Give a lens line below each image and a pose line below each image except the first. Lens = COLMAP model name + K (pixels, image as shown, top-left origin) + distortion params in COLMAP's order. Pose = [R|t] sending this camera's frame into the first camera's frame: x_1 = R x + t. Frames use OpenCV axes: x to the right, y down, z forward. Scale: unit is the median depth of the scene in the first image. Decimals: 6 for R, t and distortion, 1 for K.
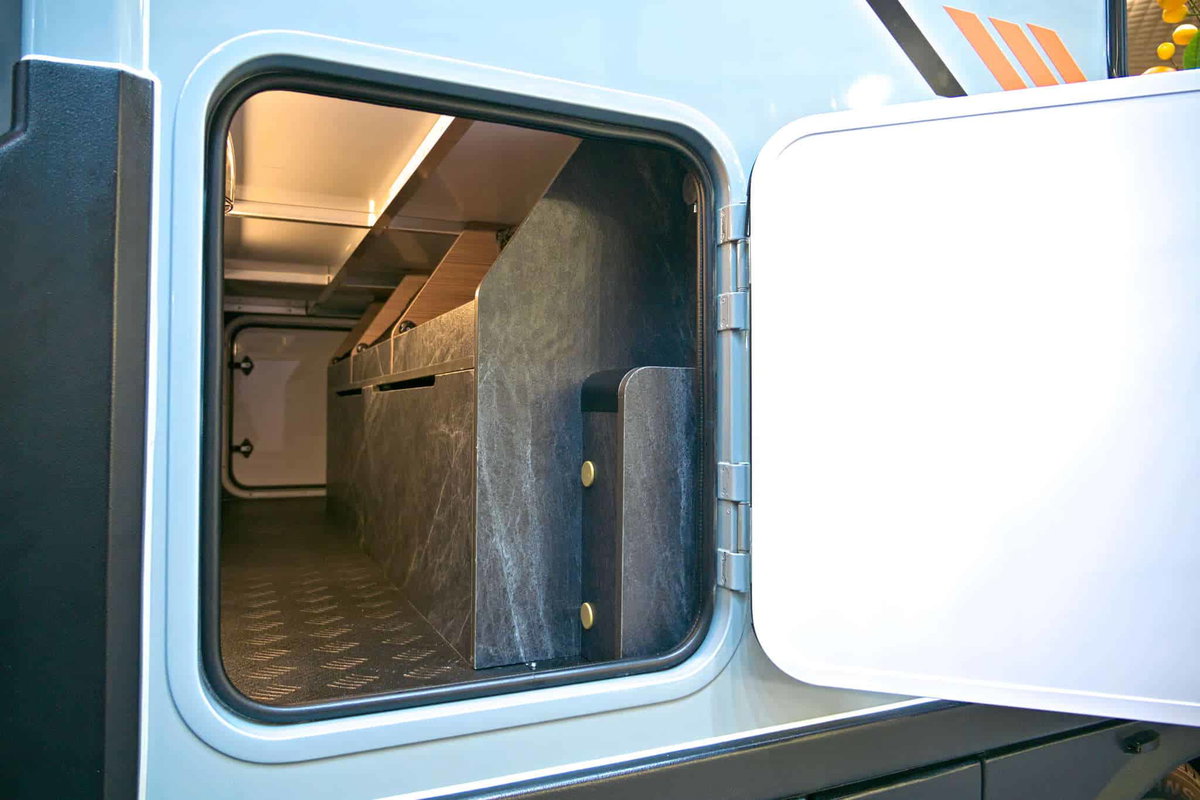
lens RADIAL K [[813.5, 0, 591.6], [0, 813.5, 399.6], [0, 0, 1]] dist [0.004635, 0.006706]
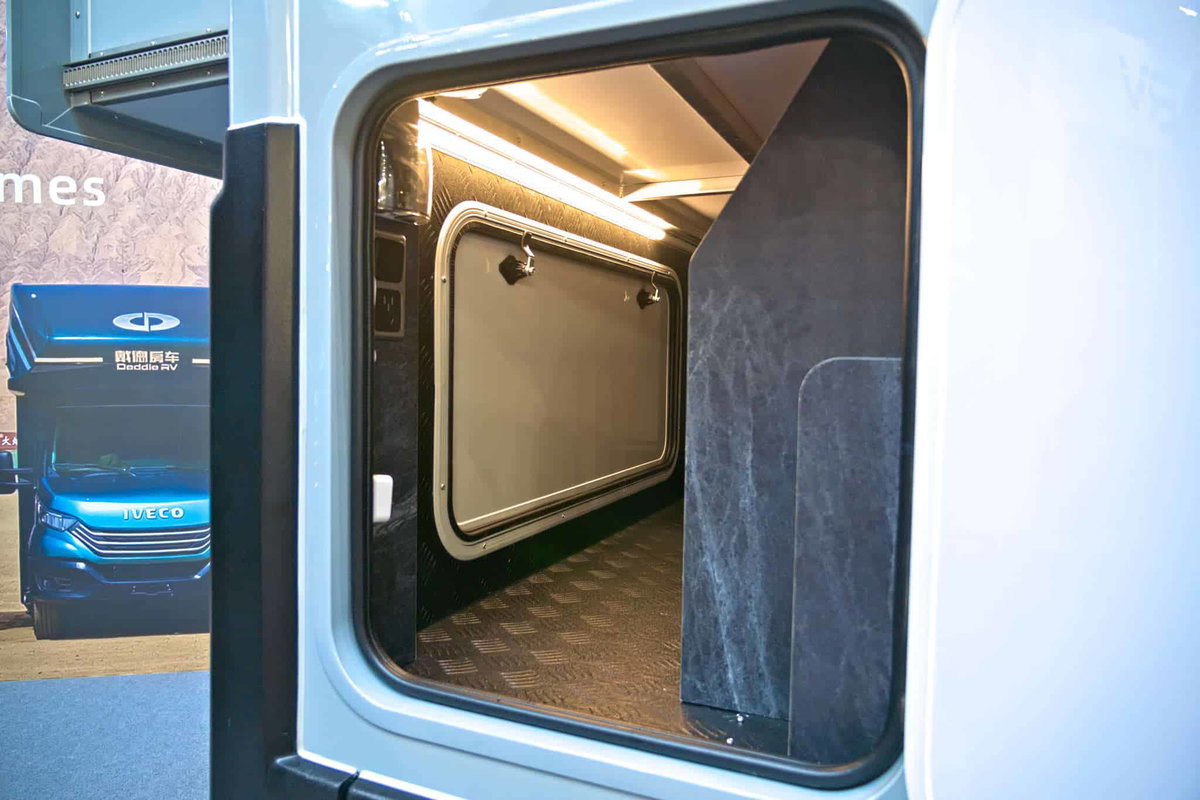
lens RADIAL K [[813.5, 0, 594.9], [0, 813.5, 399.9], [0, 0, 1]] dist [0.004635, 0.006706]
pose [[0.659892, 0.044261, -0.750056, 0.432010], [0.004069, 0.998038, 0.062474, -0.046500], [0.751350, -0.044278, 0.658417, 0.361298]]
